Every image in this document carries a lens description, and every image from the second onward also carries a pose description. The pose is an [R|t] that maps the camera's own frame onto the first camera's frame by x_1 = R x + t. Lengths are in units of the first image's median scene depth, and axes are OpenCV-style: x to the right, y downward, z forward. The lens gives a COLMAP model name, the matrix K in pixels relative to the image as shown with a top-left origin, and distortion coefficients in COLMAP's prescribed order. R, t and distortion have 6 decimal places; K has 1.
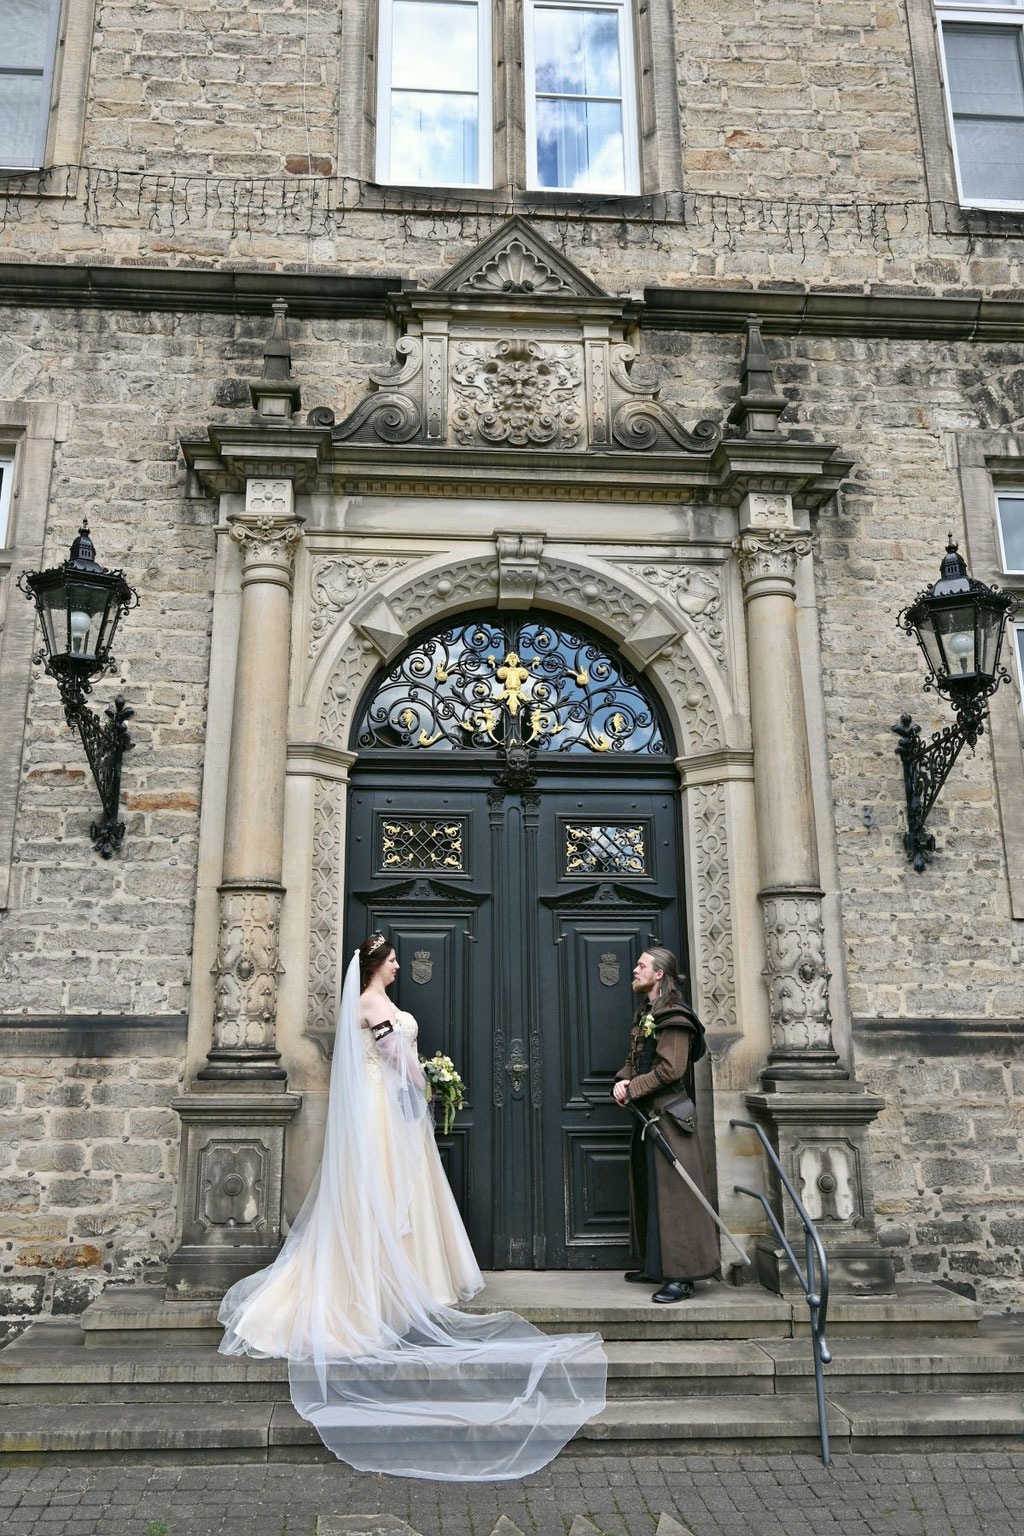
lens RADIAL K [[1295.9, 0, 447.4], [0, 1295.9, 666.6], [0, 0, 1]] dist [0.000620, 0.004400]
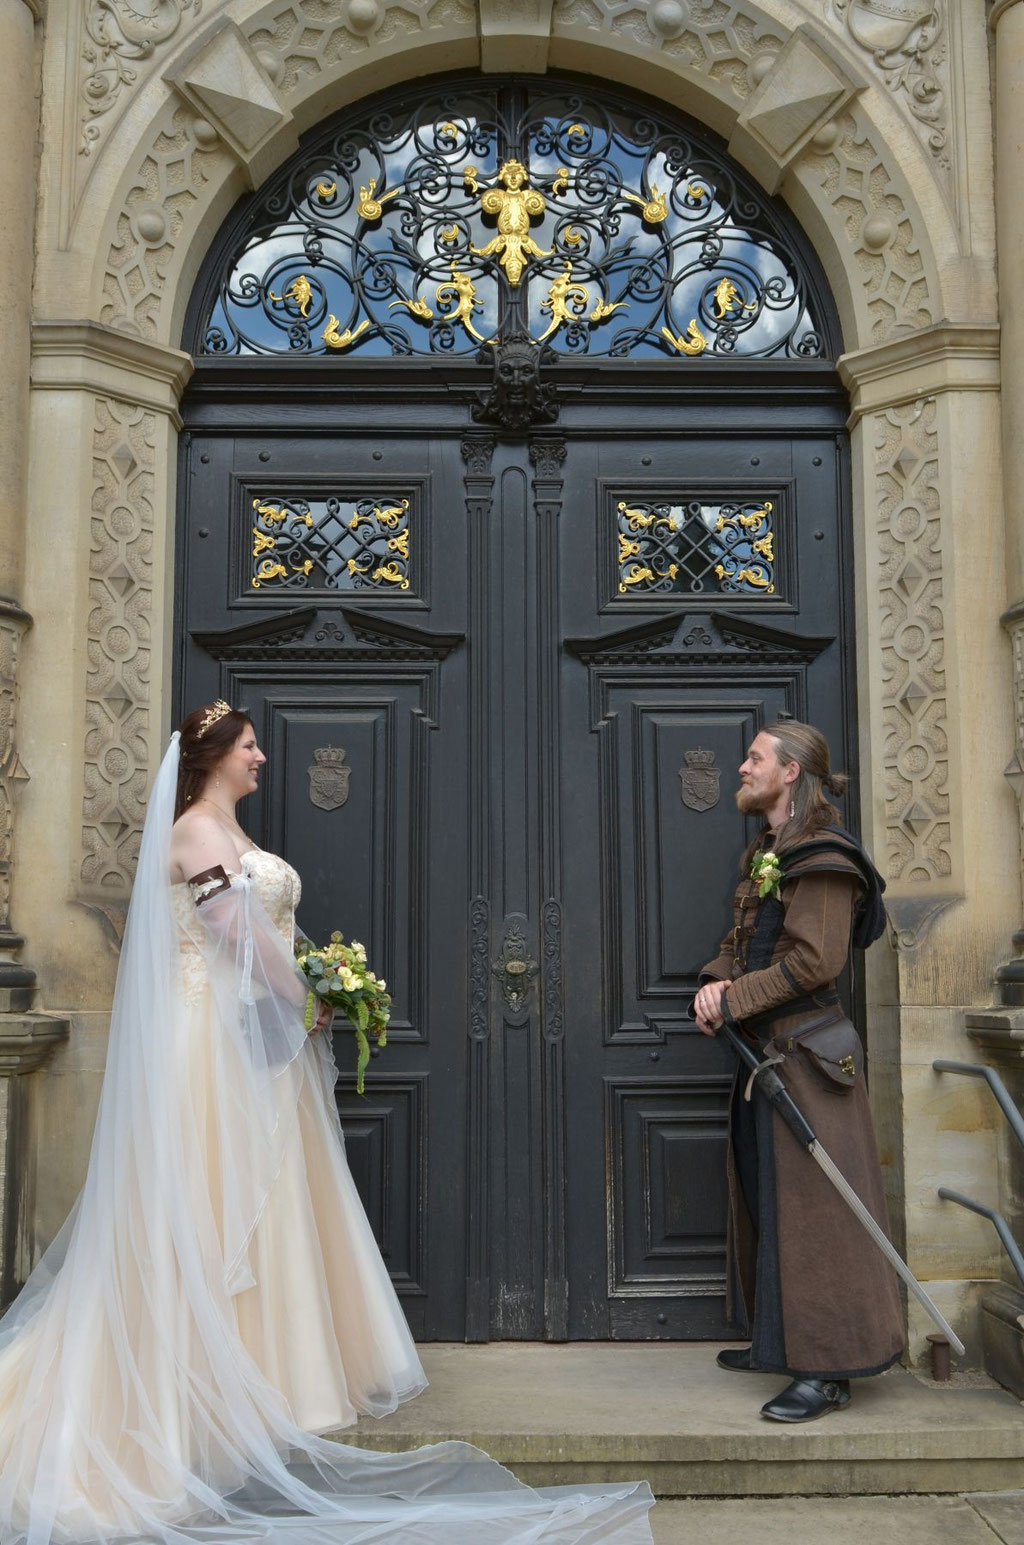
lens RADIAL K [[1726.0, 0, 512.0], [0, 1726.0, 772.5], [0, 0, 1]] dist [-0.005236, 0.005572]
pose [[0.999193, -0.011419, -0.038515, 0.078471], [0.017421, 0.987076, 0.159304, 0.124215], [0.036198, -0.159847, 0.986478, 0.338313]]
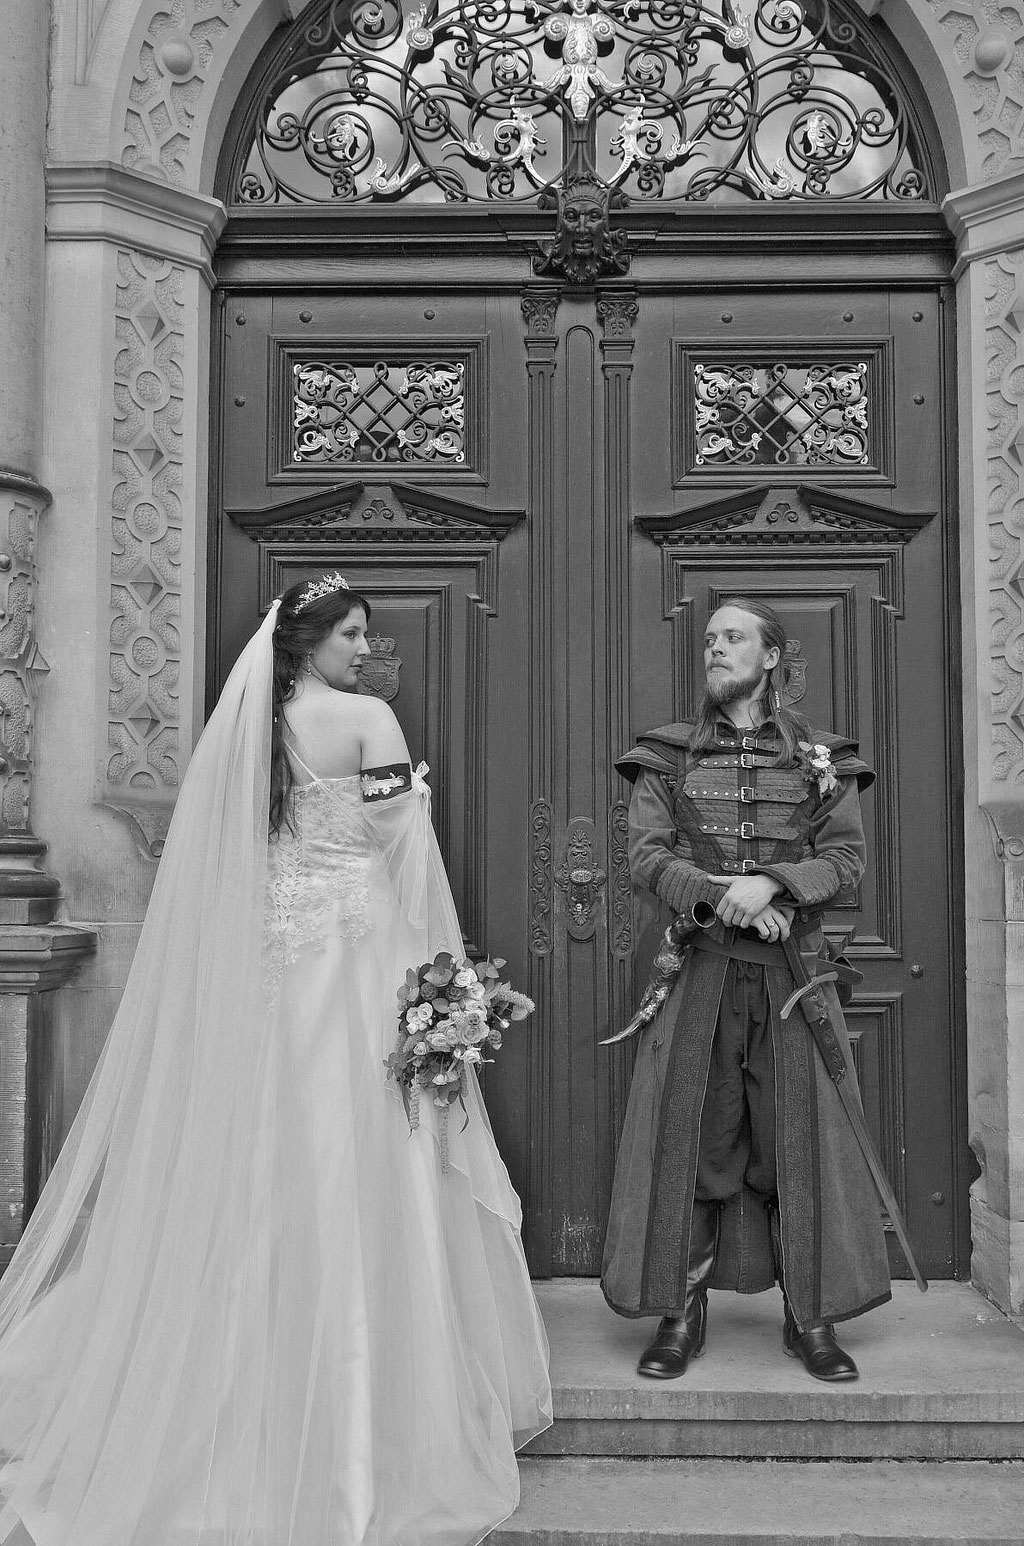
lens RADIAL K [[1727.1, 0, 512.0], [0, 1727.1, 773.0], [0, 0, 1]] dist [-0.005236, 0.005572]
pose [[0.996772, -0.007709, -0.079907, 0.078252], [0.024873, 0.976053, 0.216105, 0.136037], [0.076328, -0.217395, 0.973095, 0.394010]]
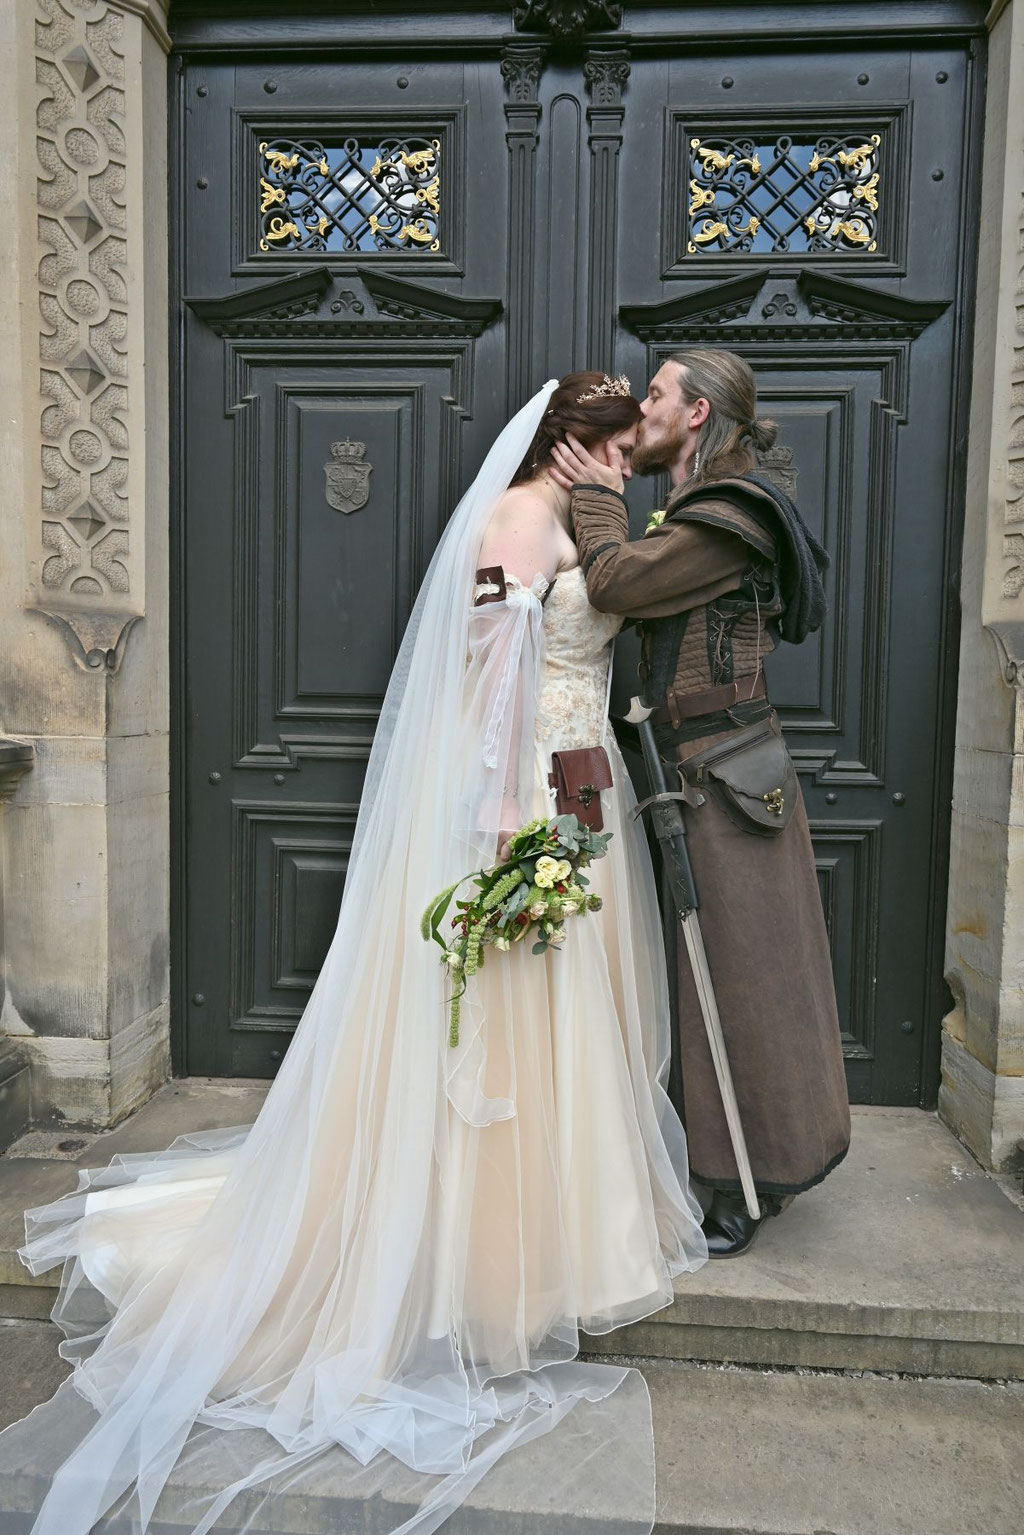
lens RADIAL K [[1100.7, 0, 512.0], [0, 1100.7, 767.5], [0, 0, 1]] dist [-0.002517, -0.000929]
pose [[0.991254, 0.024352, -0.129701, 0.089321], [0.022471, 0.937326, 0.347728, 0.196698], [0.130040, -0.347602, 0.928581, 0.622669]]
